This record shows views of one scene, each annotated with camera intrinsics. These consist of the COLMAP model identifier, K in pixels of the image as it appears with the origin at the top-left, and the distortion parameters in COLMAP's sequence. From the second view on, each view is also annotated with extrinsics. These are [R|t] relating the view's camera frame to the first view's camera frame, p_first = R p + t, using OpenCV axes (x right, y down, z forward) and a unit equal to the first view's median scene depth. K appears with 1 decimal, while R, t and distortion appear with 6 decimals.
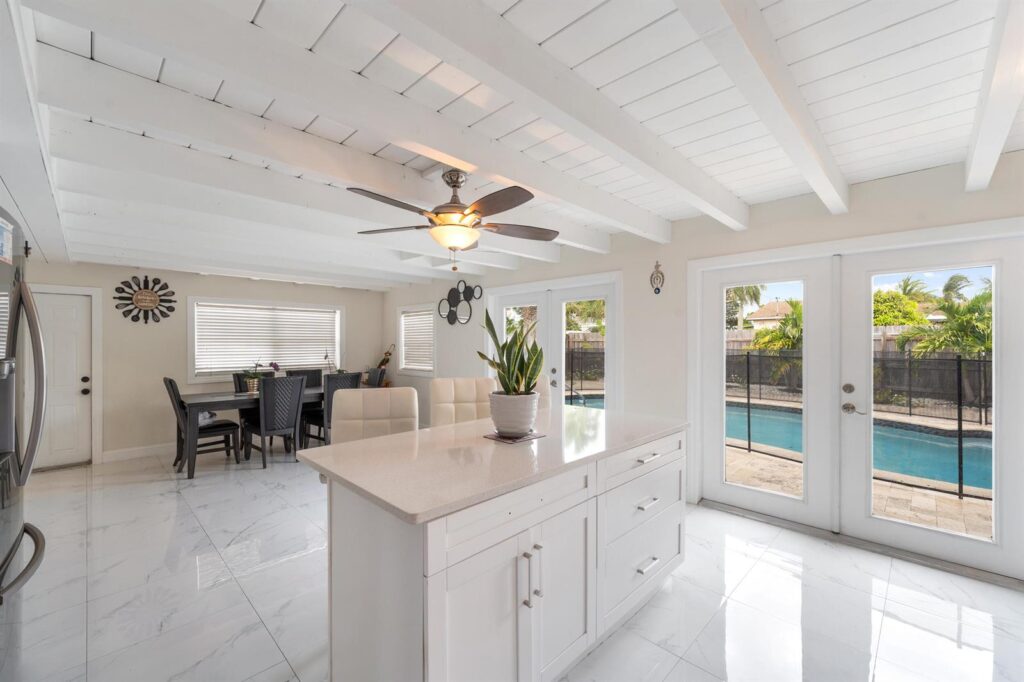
lens RADIAL K [[423.1, 0, 512.0], [0, 423.1, 341.0], [0, 0, 1]] dist [0.000369, -0.000038]
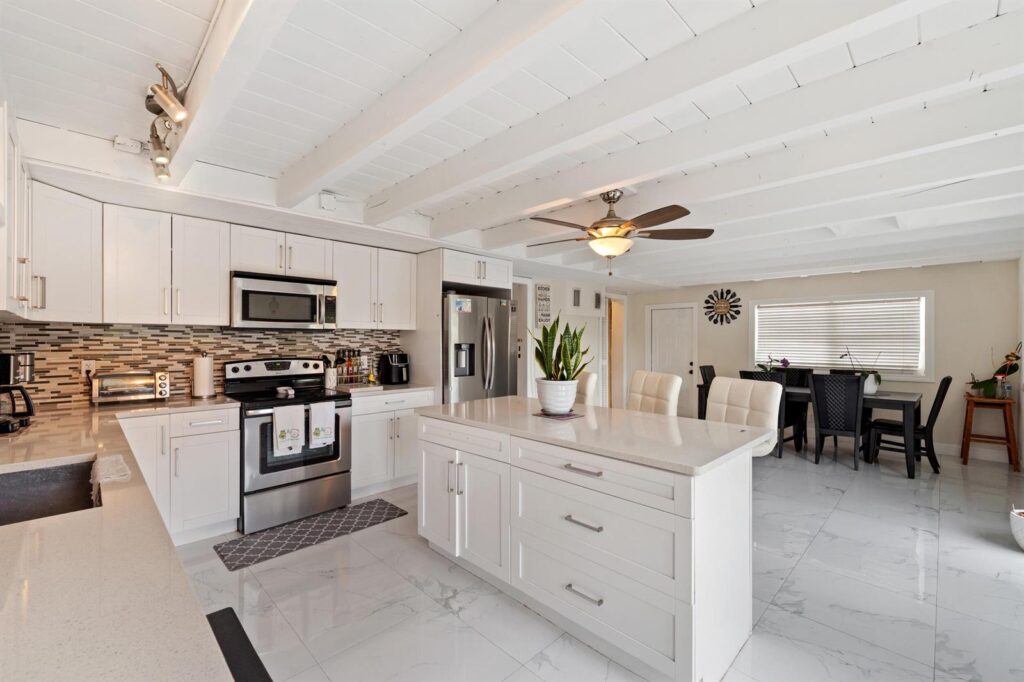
lens RADIAL K [[429.8, 0, 510.3], [0, 429.8, 338.5], [0, 0, 1]] dist [0.000840, 0.000109]
pose [[-0.009703, -0.002242, -0.999950, 0.487161], [0.002853, 0.999993, -0.002270, 0.002321], [0.999949, -0.002875, -0.009697, 0.352504]]
